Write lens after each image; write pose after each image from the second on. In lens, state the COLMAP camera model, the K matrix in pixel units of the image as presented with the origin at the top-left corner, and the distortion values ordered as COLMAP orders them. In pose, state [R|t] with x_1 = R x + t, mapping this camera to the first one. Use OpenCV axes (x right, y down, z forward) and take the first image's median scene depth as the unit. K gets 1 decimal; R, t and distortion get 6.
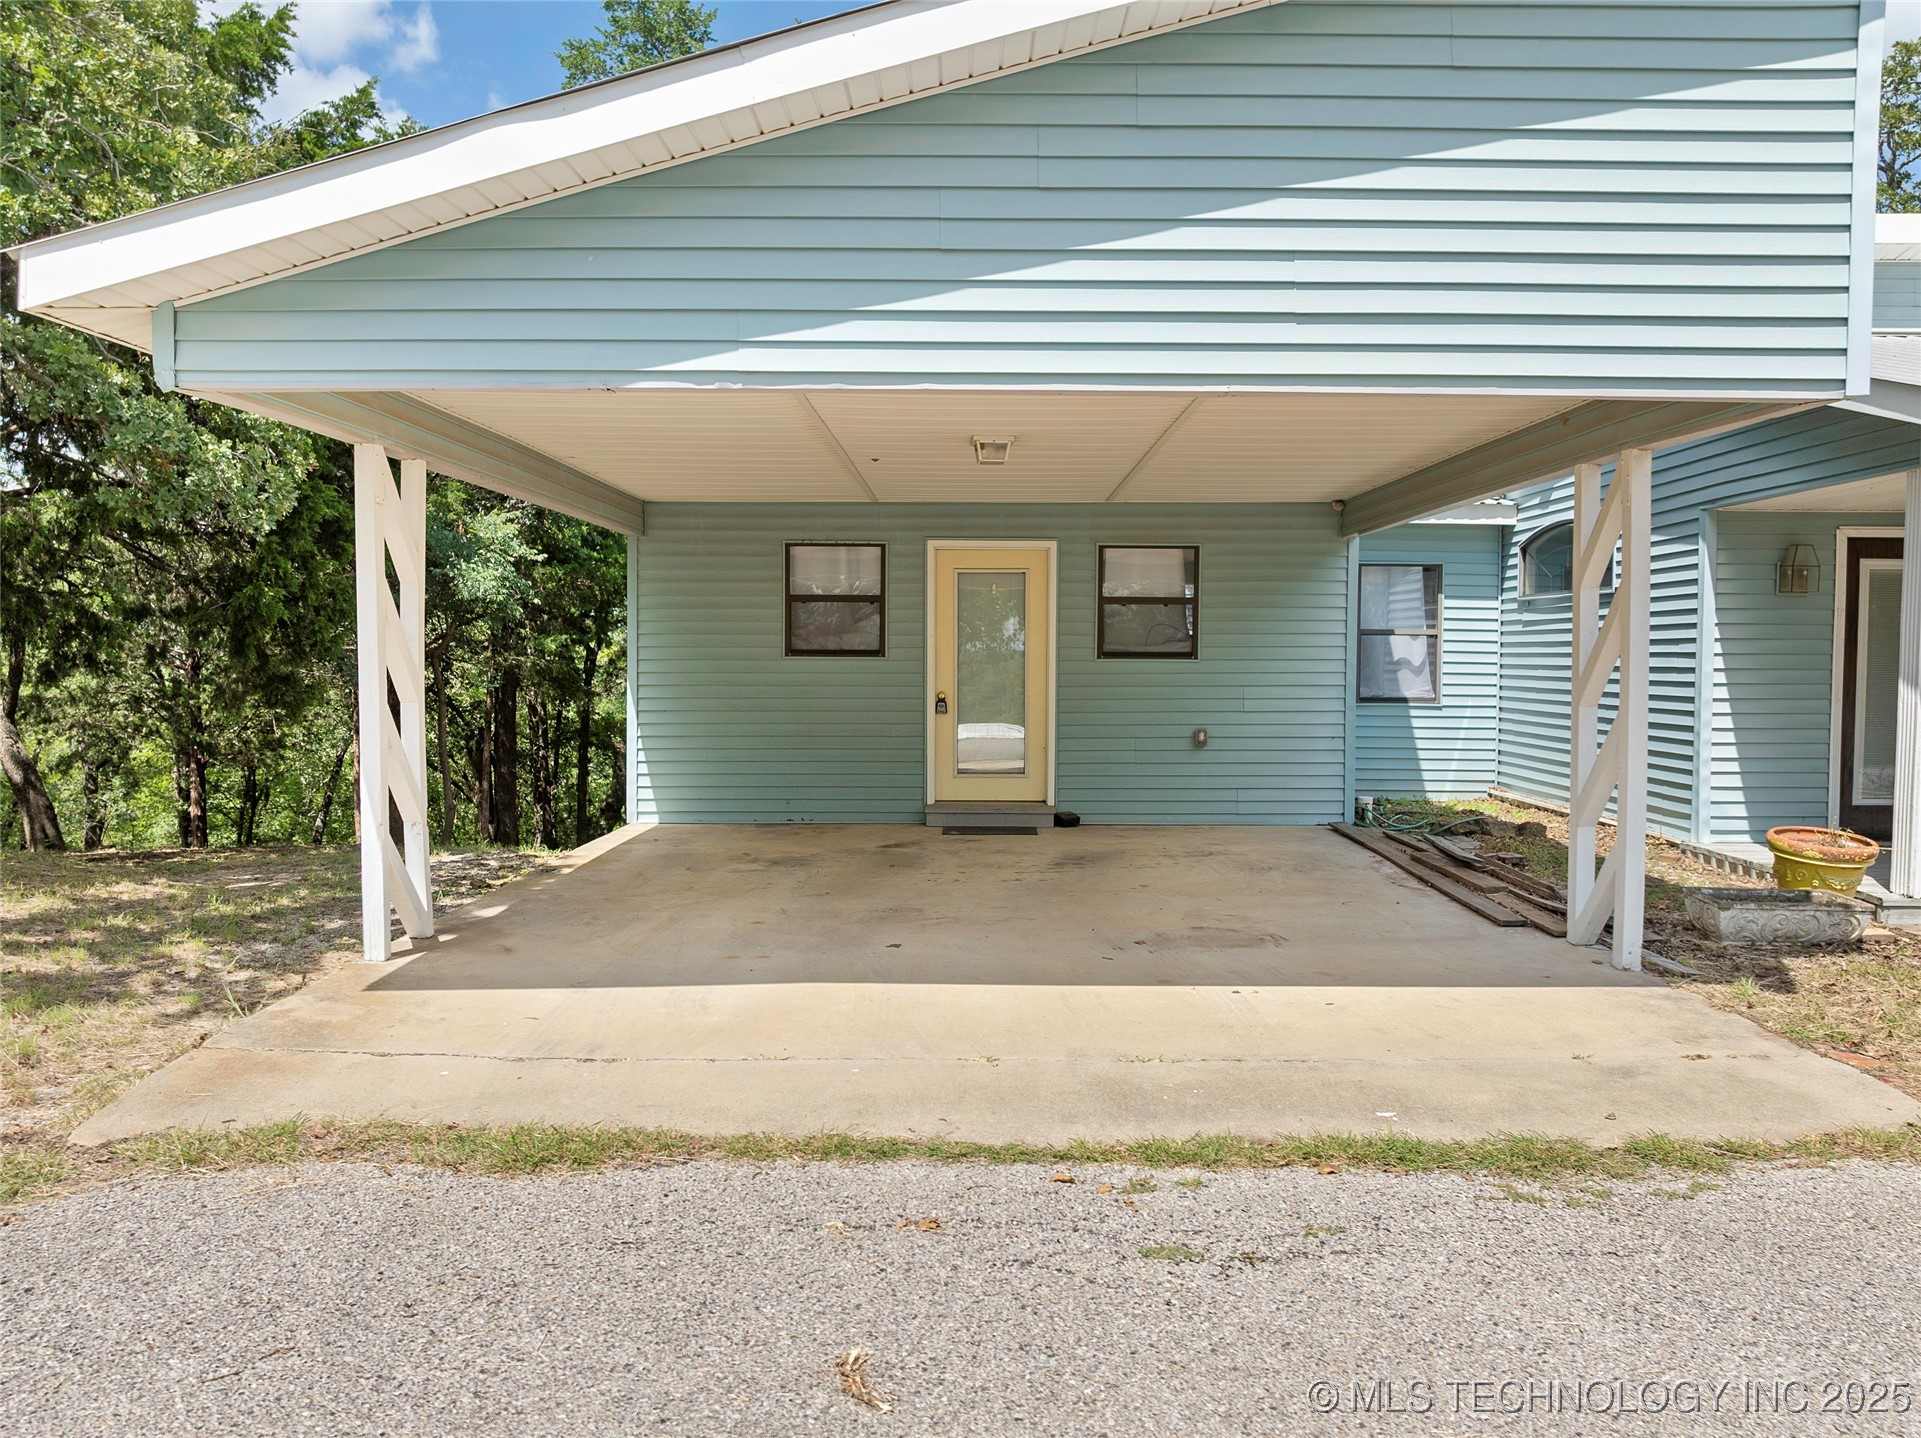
lens RADIAL K [[1344.3, 0, 960.5], [0, 1344.3, 719.0], [0, 0, 1]] dist [-0.035567, 0.001072]
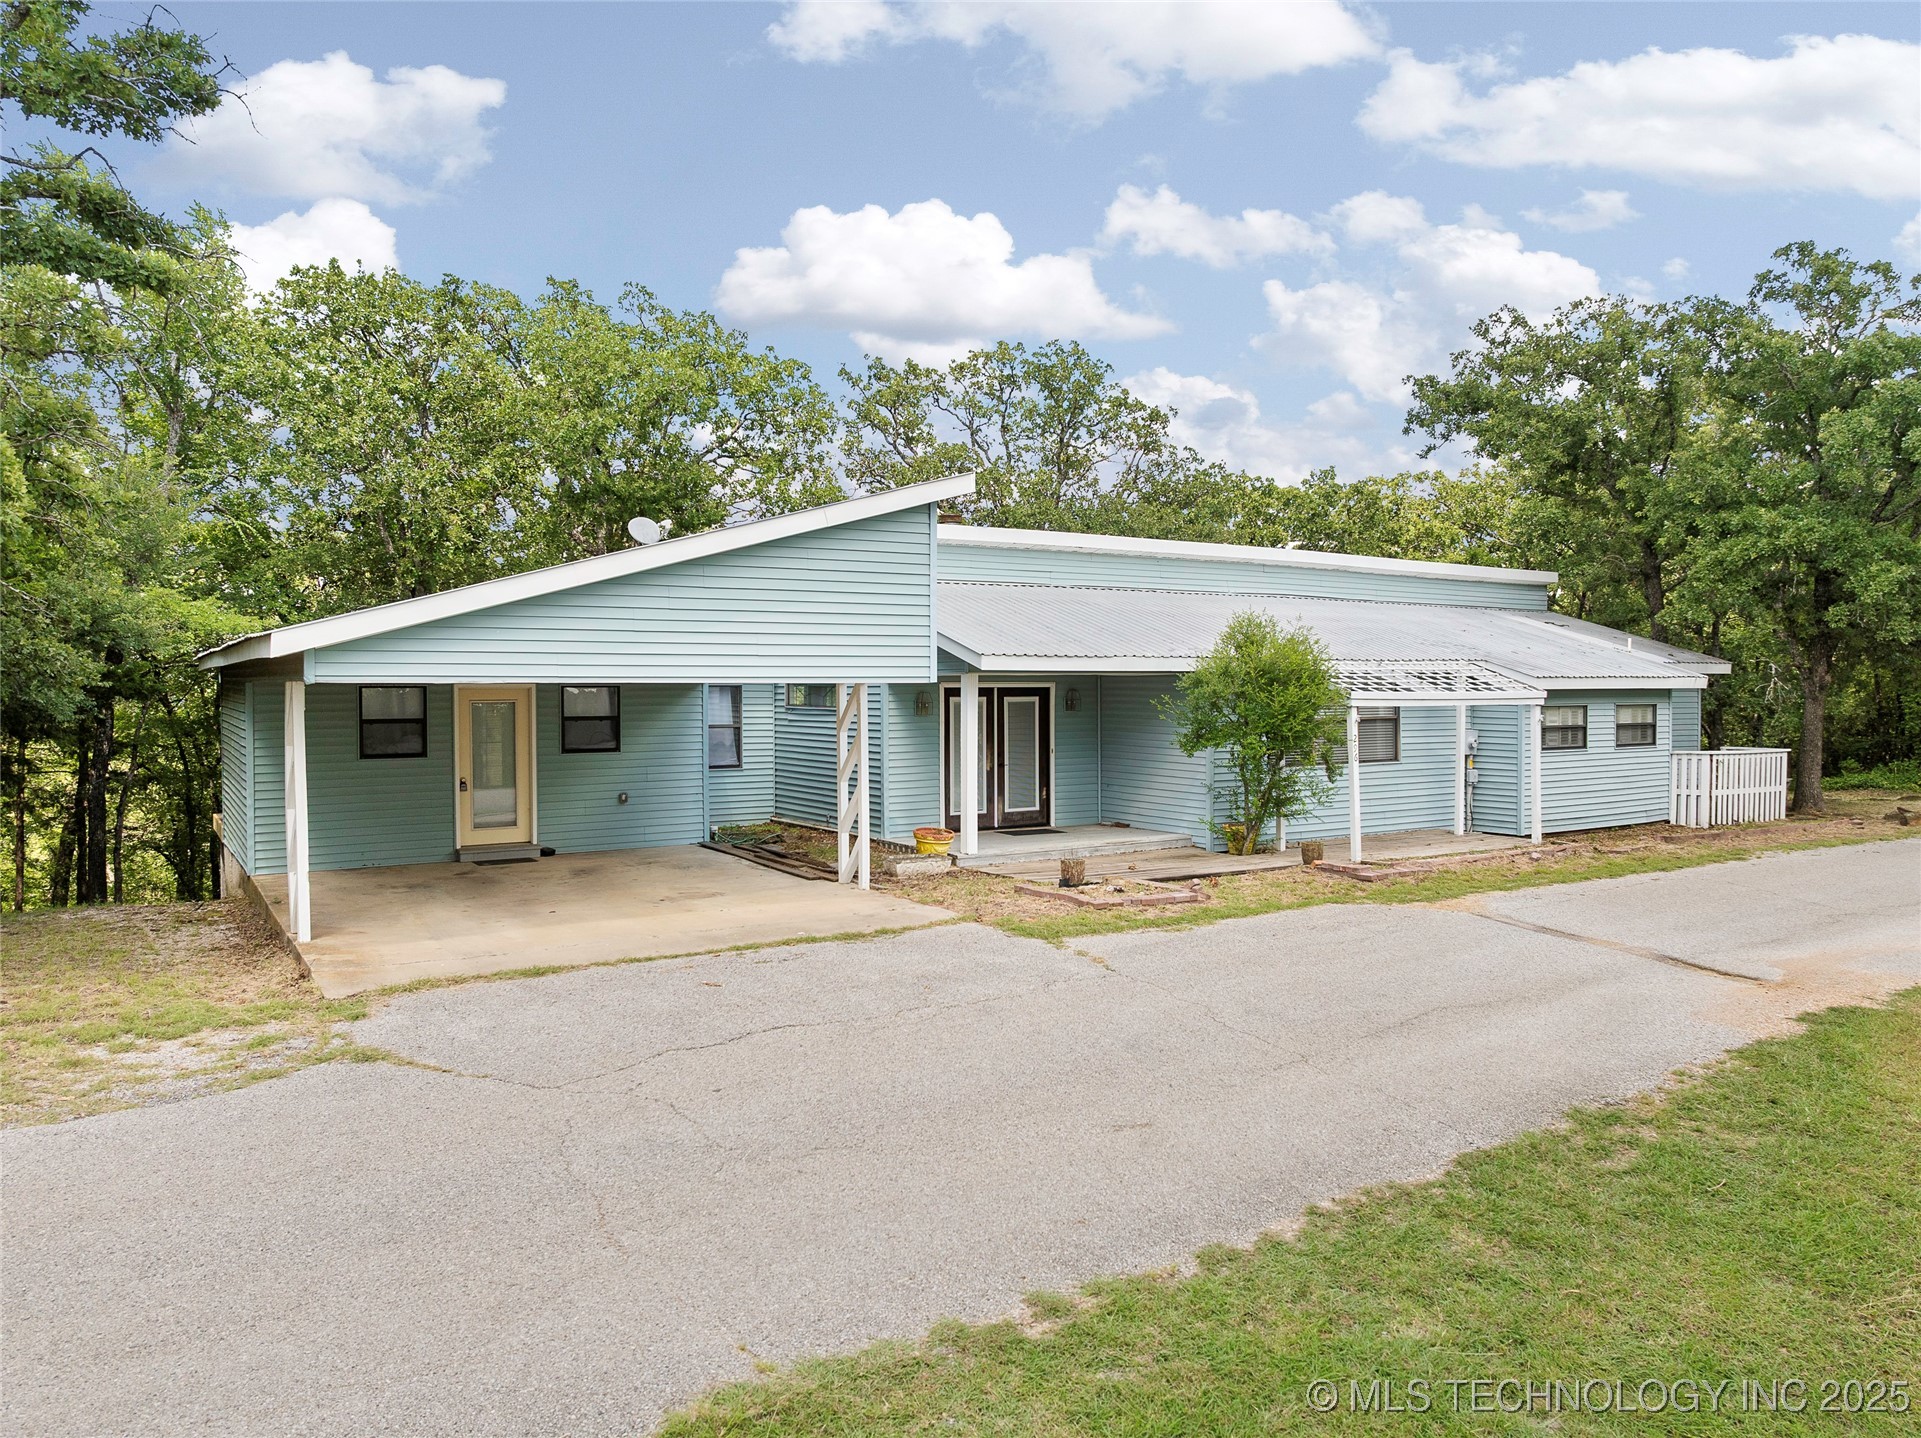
lens RADIAL K [[1344.3, 0, 960.5], [0, 1344.3, 719.0], [0, 0, 1]] dist [-0.035567, 0.001072]
pose [[0.838550, -0.022014, 0.544380, -0.388321], [0.034260, 0.999337, -0.012361, -0.050576], [-0.543747, 0.029016, 0.838748, -0.664128]]
